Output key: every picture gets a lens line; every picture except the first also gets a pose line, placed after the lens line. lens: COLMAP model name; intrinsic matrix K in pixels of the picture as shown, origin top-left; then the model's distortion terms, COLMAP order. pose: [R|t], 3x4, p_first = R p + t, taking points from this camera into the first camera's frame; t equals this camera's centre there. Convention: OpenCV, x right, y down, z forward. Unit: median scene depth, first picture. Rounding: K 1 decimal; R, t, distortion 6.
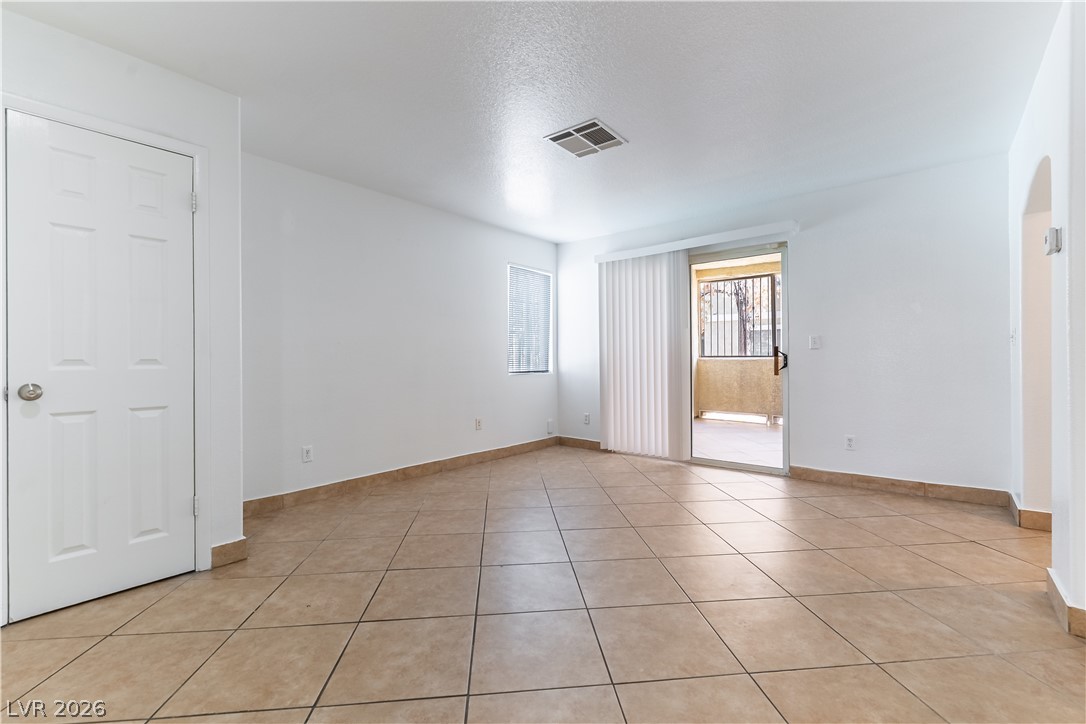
lens RADIAL K [[469.1, 0, 561.5], [0, 469.1, 359.8], [0, 0, 1]] dist [-0.000099, -0.000098]
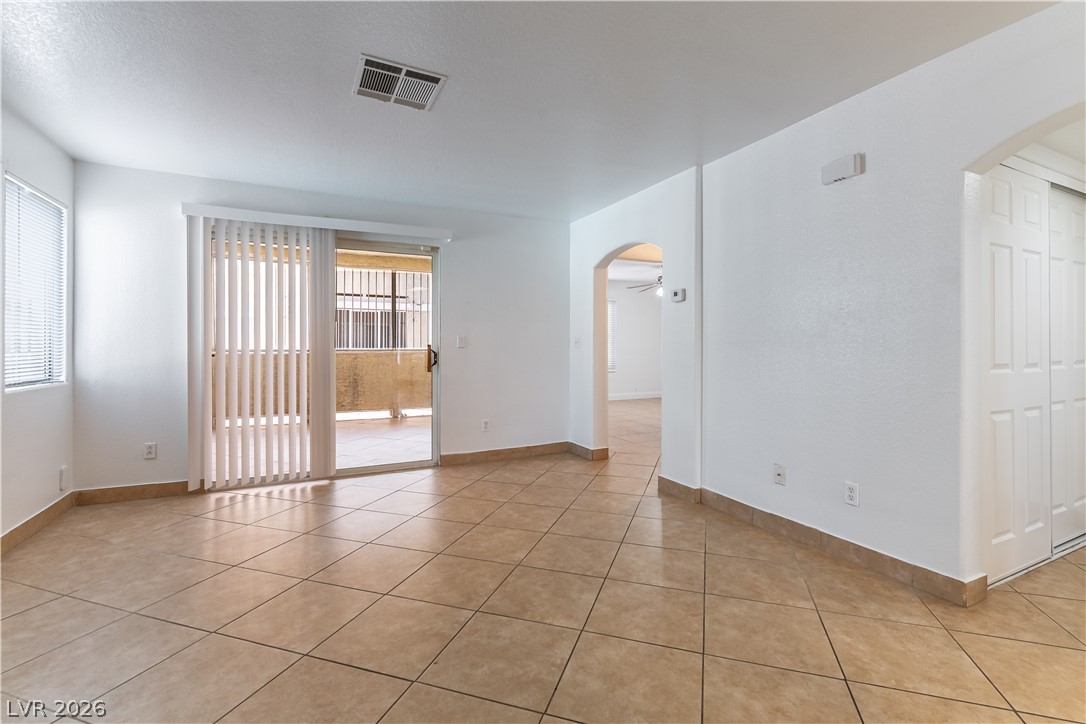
lens RADIAL K [[478.7, 0, 541.6], [0, 478.7, 347.6], [0, 0, 1]] dist [-0.000119, -0.000171]
pose [[0.430250, 0.003060, 0.902705, -0.408485], [-0.000823, 0.999995, -0.002998, -0.018886], [-0.902710, 0.000547, 0.430250, 0.312040]]
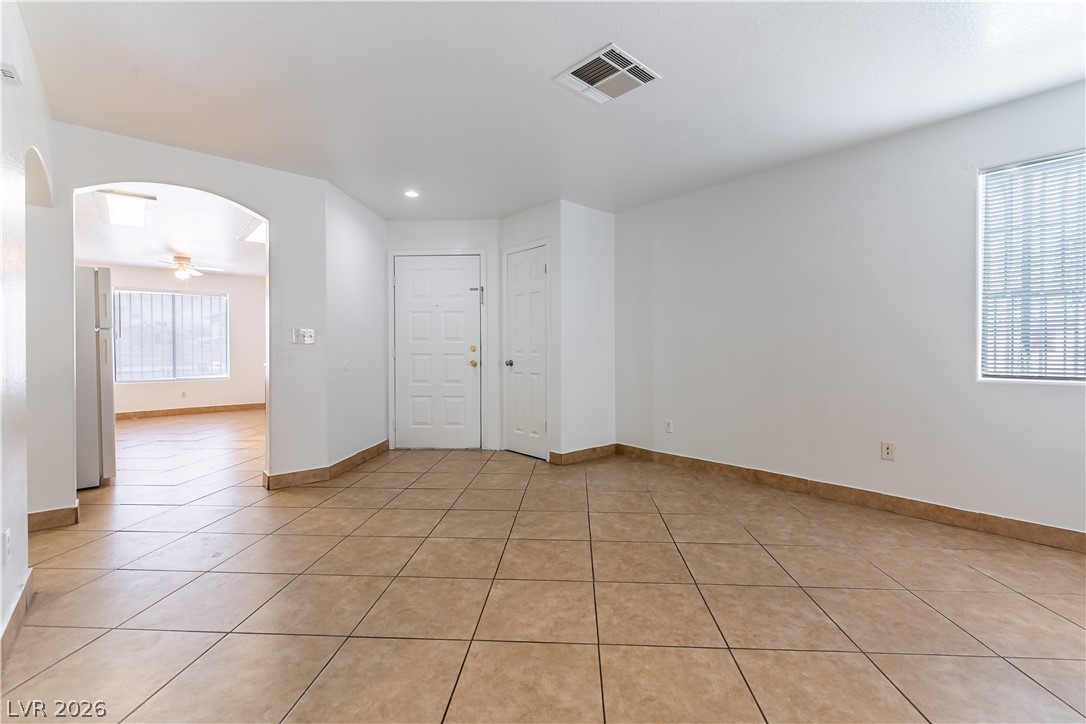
lens RADIAL K [[468.2, 0, 543.0], [0, 468.2, 362.0], [0, 0, 1]] dist [0.001178, -0.000081]
pose [[-0.174106, 0.029974, -0.984271, 0.622128], [0.000173, 0.999538, 0.030408, -0.006716], [0.984727, 0.005124, -0.174030, 0.742208]]
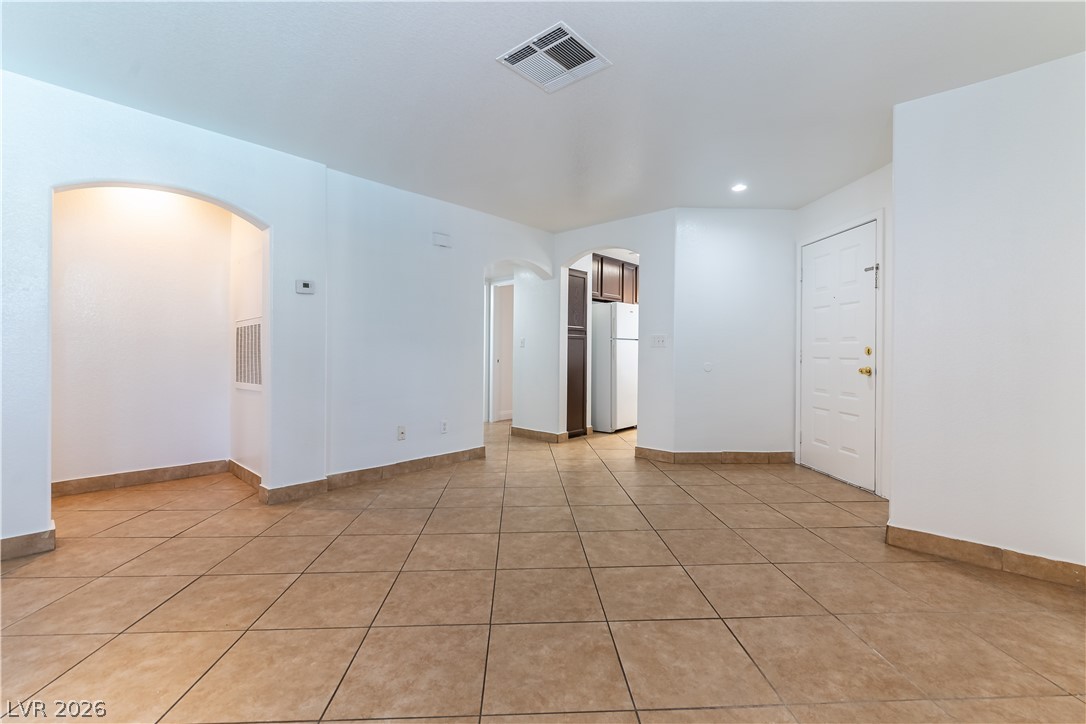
lens RADIAL K [[472.5, 0, 555.7], [0, 472.5, 354.3], [0, 0, 1]] dist [-0.001928, -0.000150]
pose [[-0.998769, -0.000348, 0.049611, 0.010023], [0.000058, 0.999967, 0.008180, -0.005746], [-0.049612, 0.008173, -0.998735, 1.259590]]
